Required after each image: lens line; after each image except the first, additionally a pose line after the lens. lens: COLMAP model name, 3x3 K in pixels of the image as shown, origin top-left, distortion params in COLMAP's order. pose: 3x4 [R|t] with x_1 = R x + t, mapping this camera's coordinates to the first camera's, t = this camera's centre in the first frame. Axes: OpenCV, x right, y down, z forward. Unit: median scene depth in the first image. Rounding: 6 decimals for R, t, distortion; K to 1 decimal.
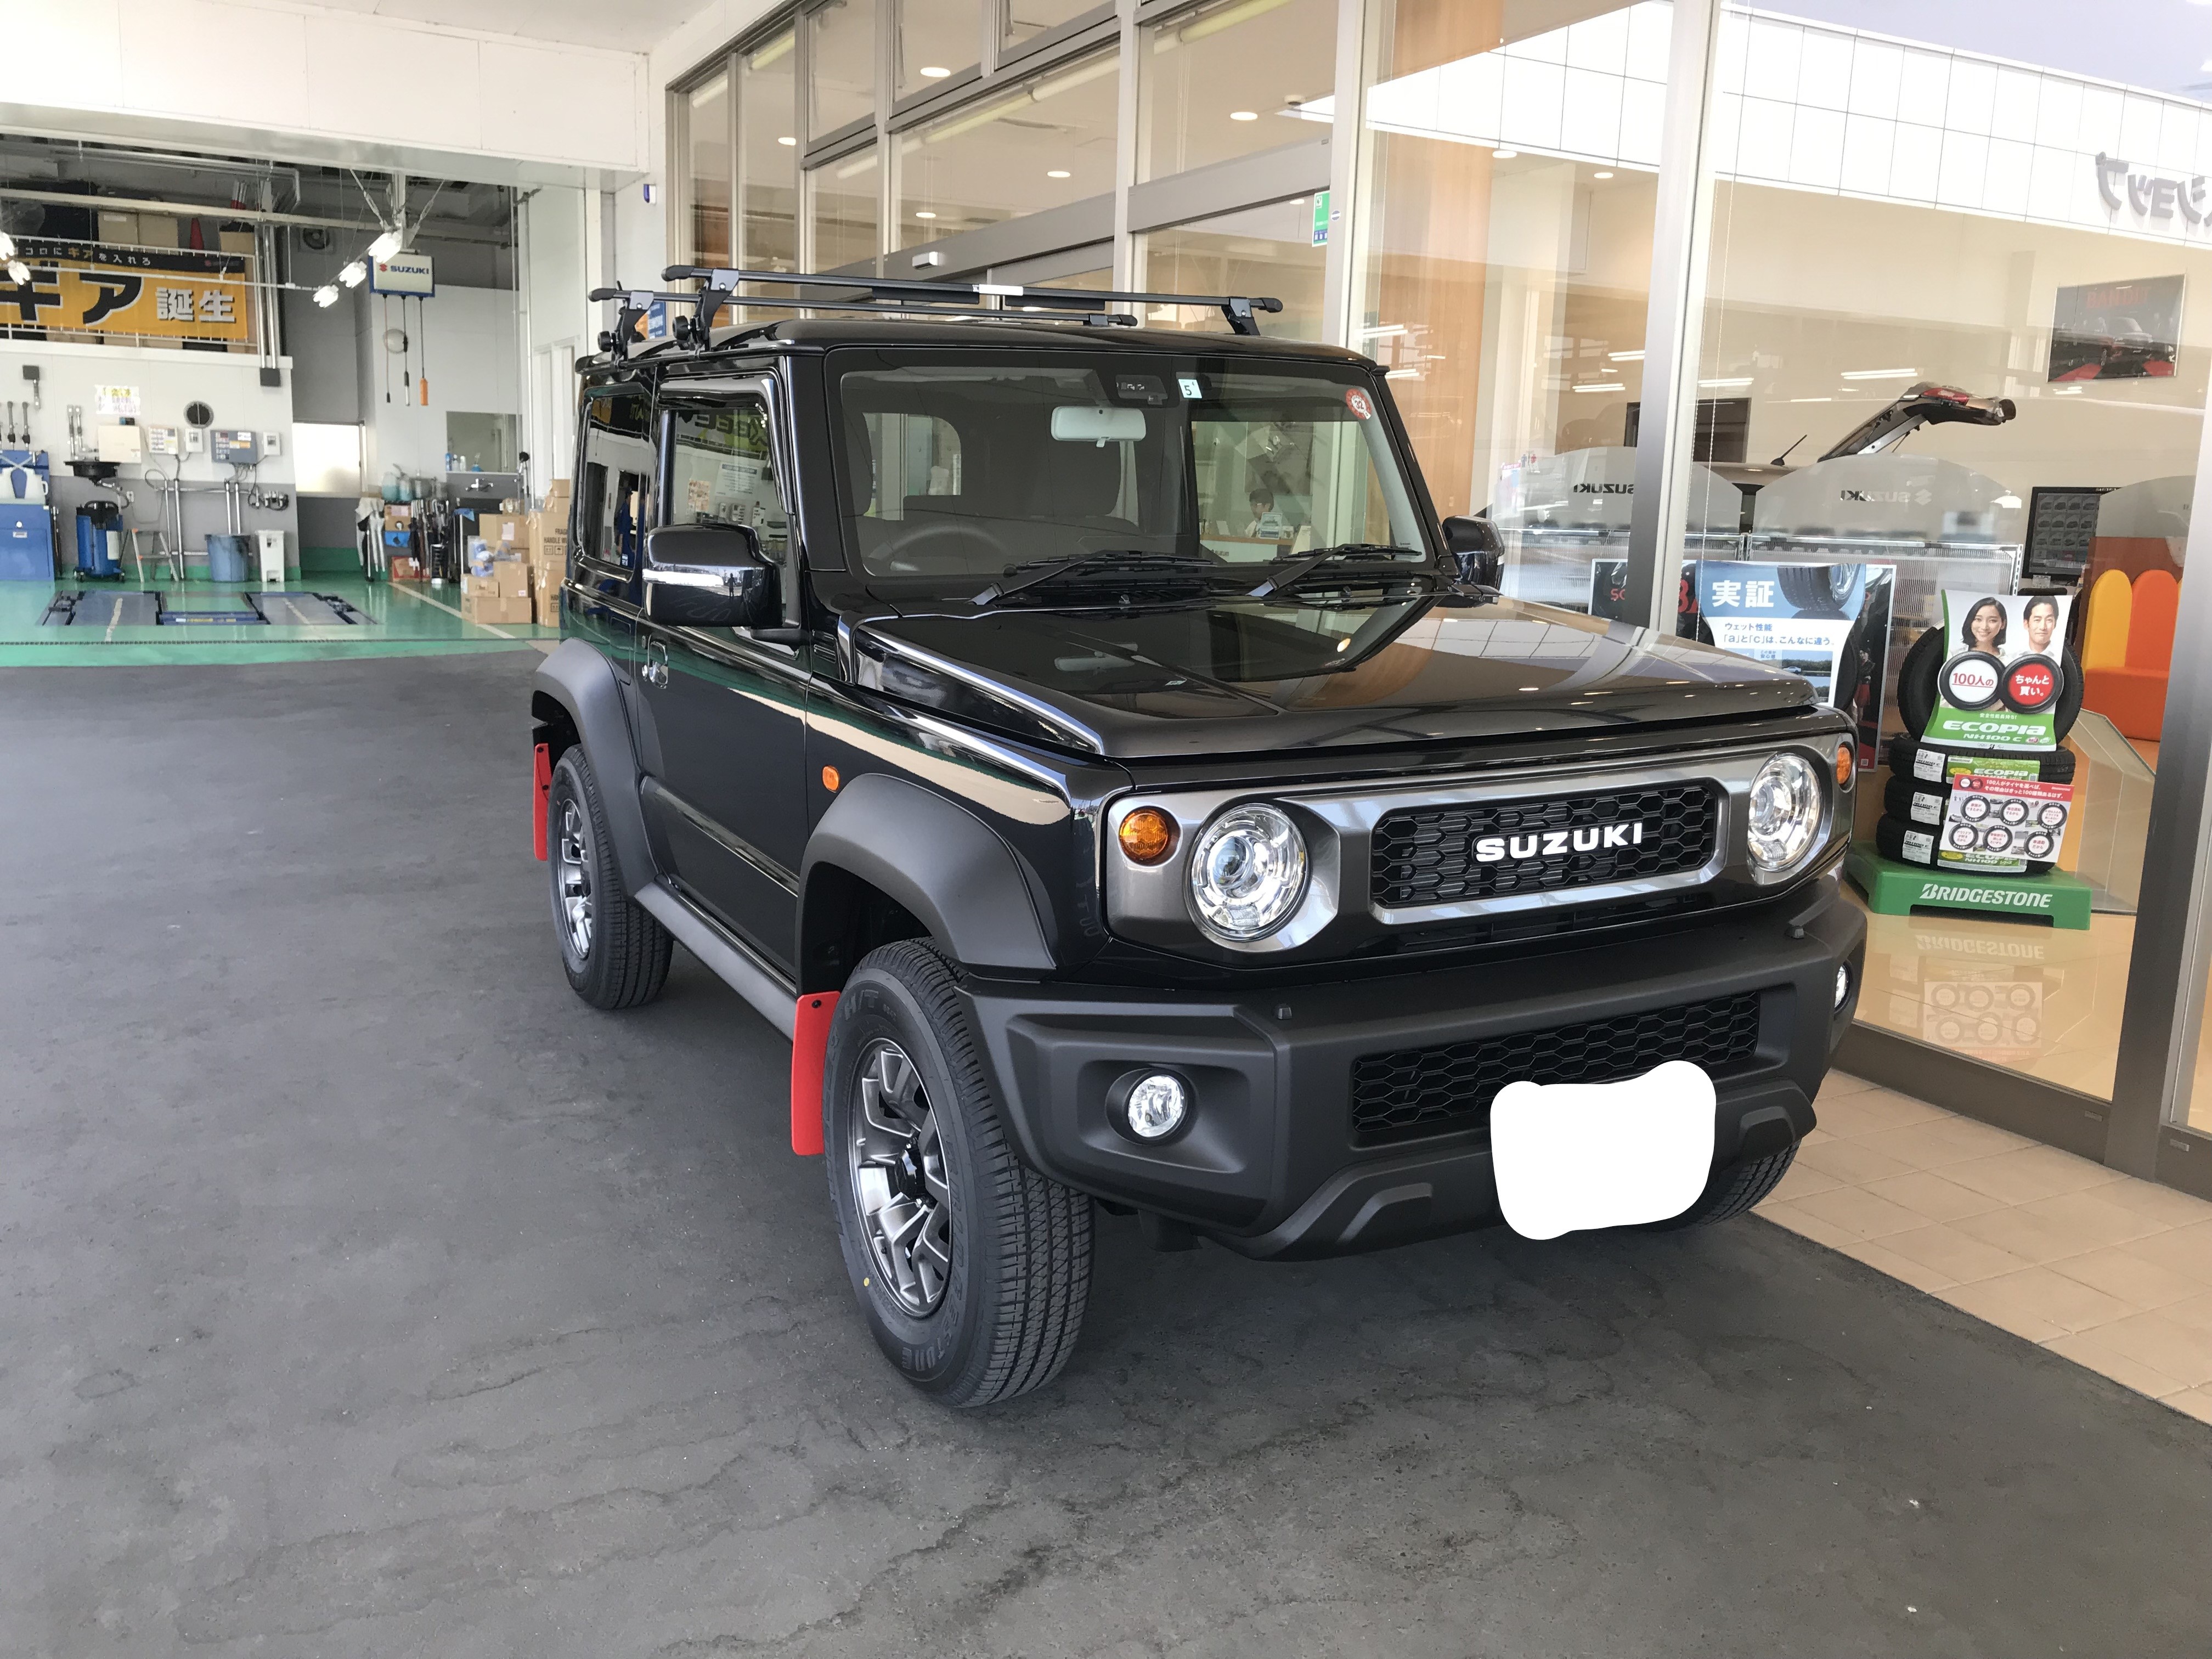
lens RADIAL K [[1796.9, 0, 1119.7], [0, 1796.9, 822.7], [0, 0, 1]] dist [0.005763, 0.005149]
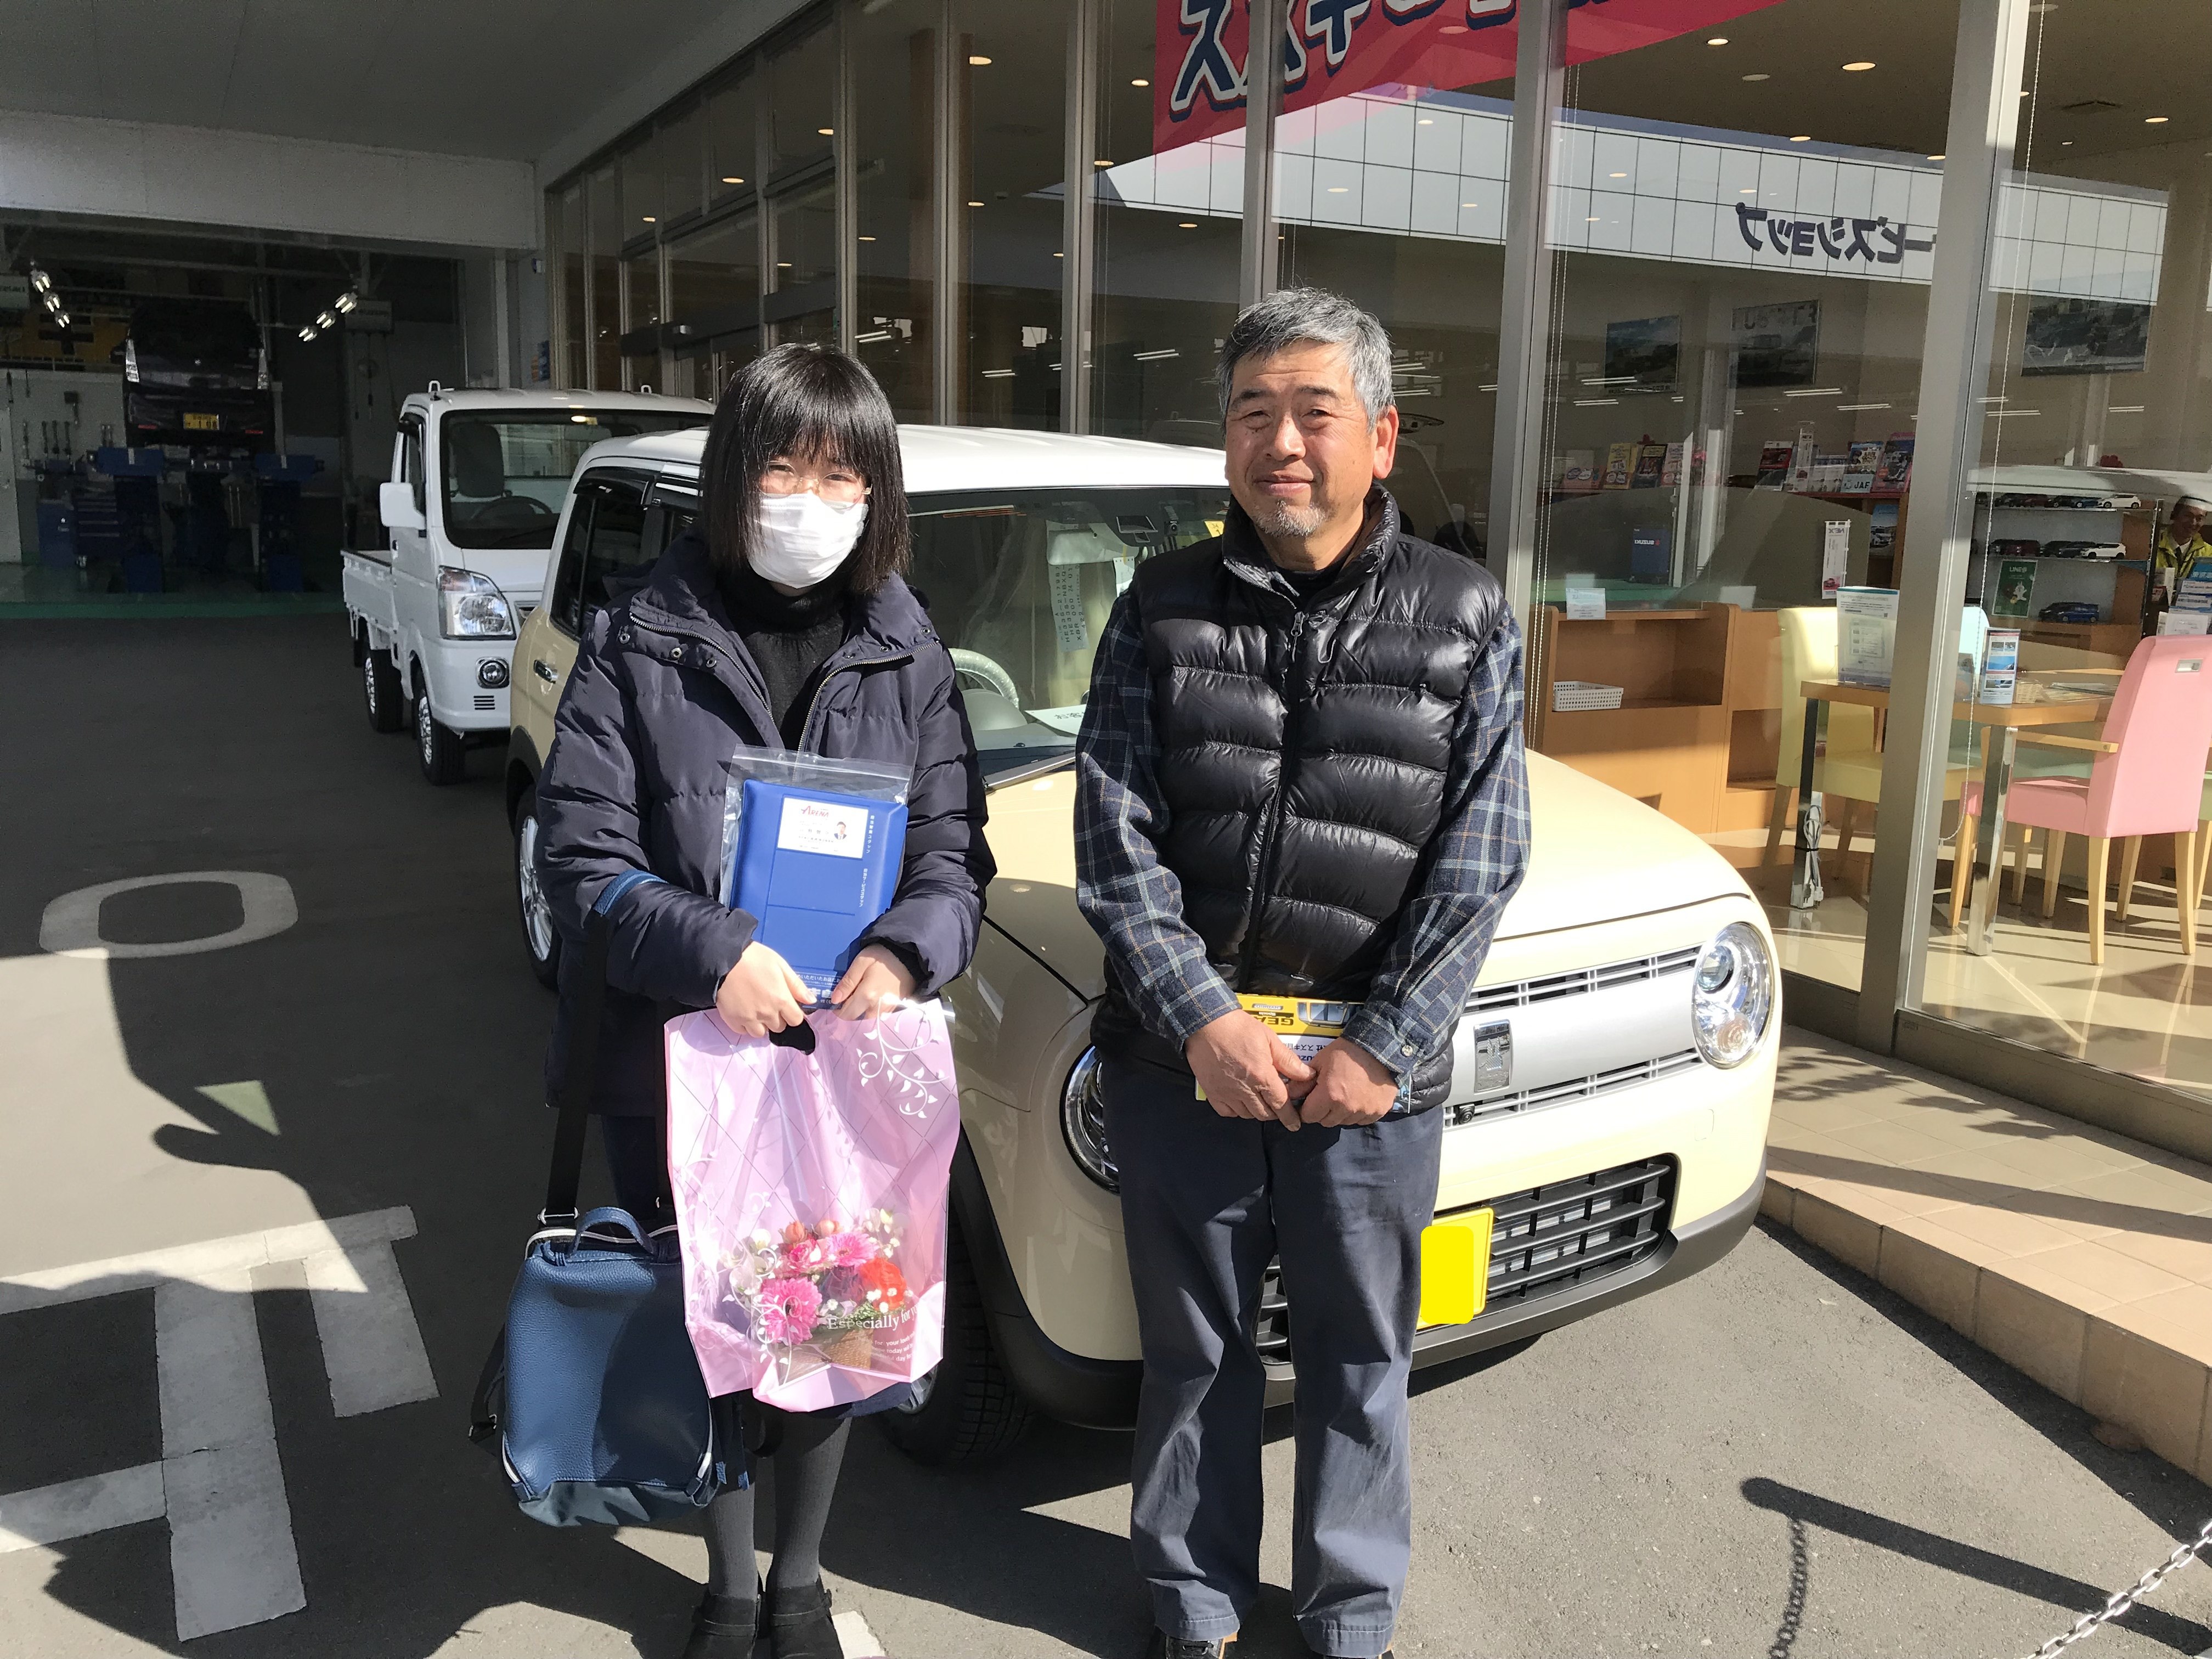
lens RADIAL K [[1796.1, 0, 1118.2], [0, 1796.1, 840.0], [0, 0, 1]] dist [0.020442, -0.017677]
pose [[0.999932, -0.008153, -0.008354, 0.136807], [0.008230, 0.999925, 0.009119, 0.054253], [0.008279, -0.009187, 0.999924, -0.263971]]
